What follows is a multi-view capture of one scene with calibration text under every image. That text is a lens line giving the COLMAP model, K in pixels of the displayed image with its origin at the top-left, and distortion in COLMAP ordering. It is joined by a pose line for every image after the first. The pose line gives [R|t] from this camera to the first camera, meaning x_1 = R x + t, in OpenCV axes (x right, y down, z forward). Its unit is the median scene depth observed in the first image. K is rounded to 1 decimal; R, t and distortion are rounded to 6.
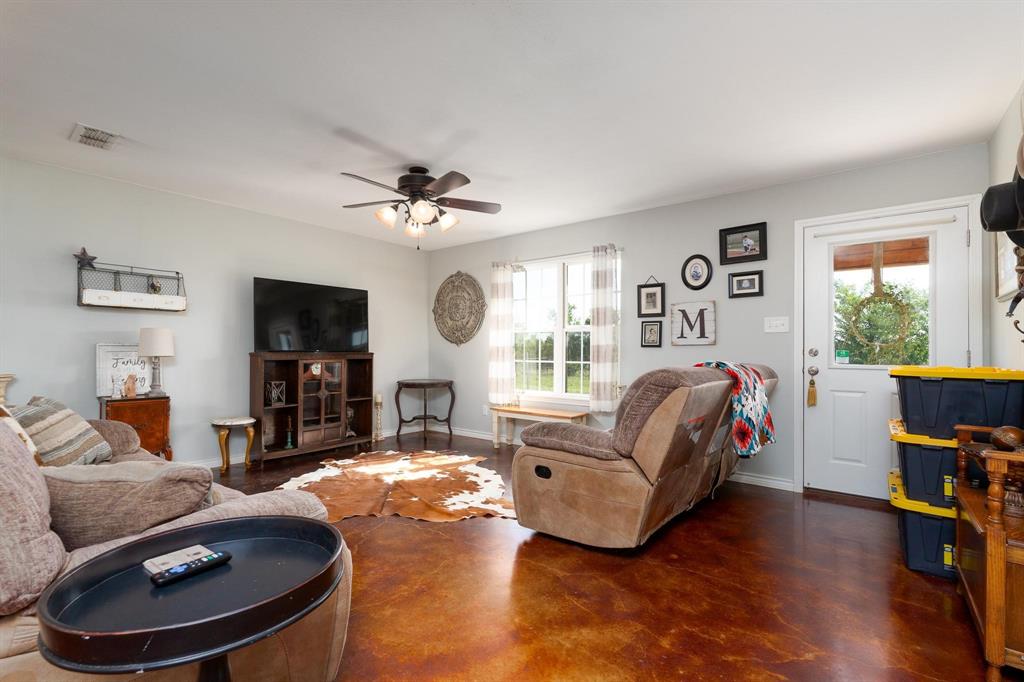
lens RADIAL K [[457.6, 0, 507.3], [0, 457.6, 346.5], [0, 0, 1]] dist [0.001417, 0.000142]
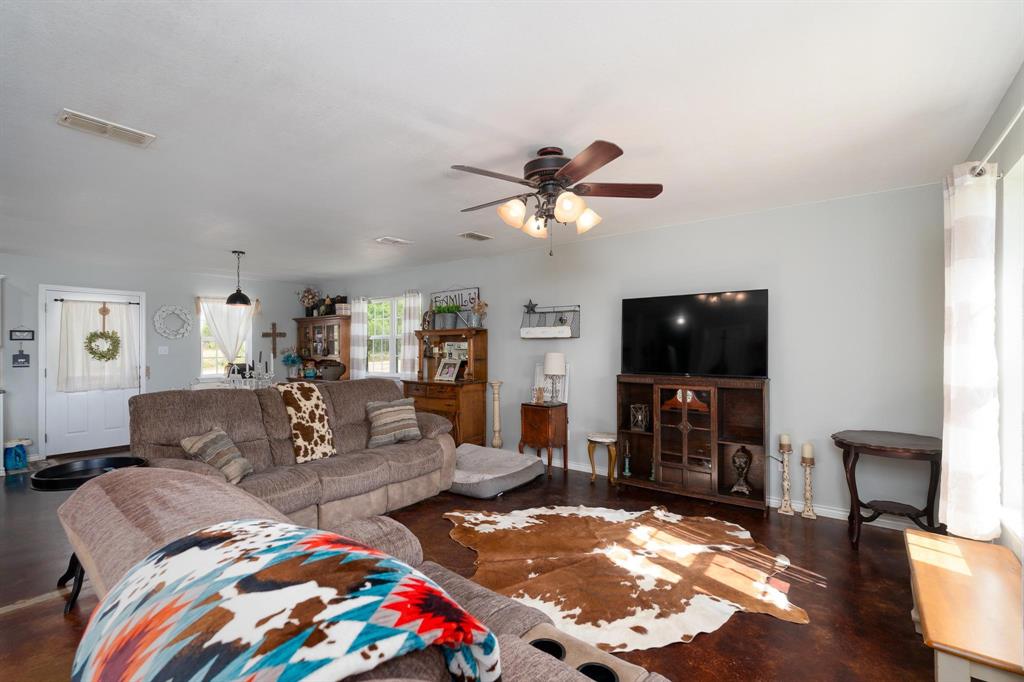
lens RADIAL K [[457.6, 0, 507.3], [0, 457.6, 346.5], [0, 0, 1]] dist [0.001417, 0.000142]
pose [[0.004949, -0.002939, -0.999983, 0.499733], [0.016435, 0.999861, -0.002857, -0.052493], [0.999853, -0.016420, 0.004997, 0.809672]]
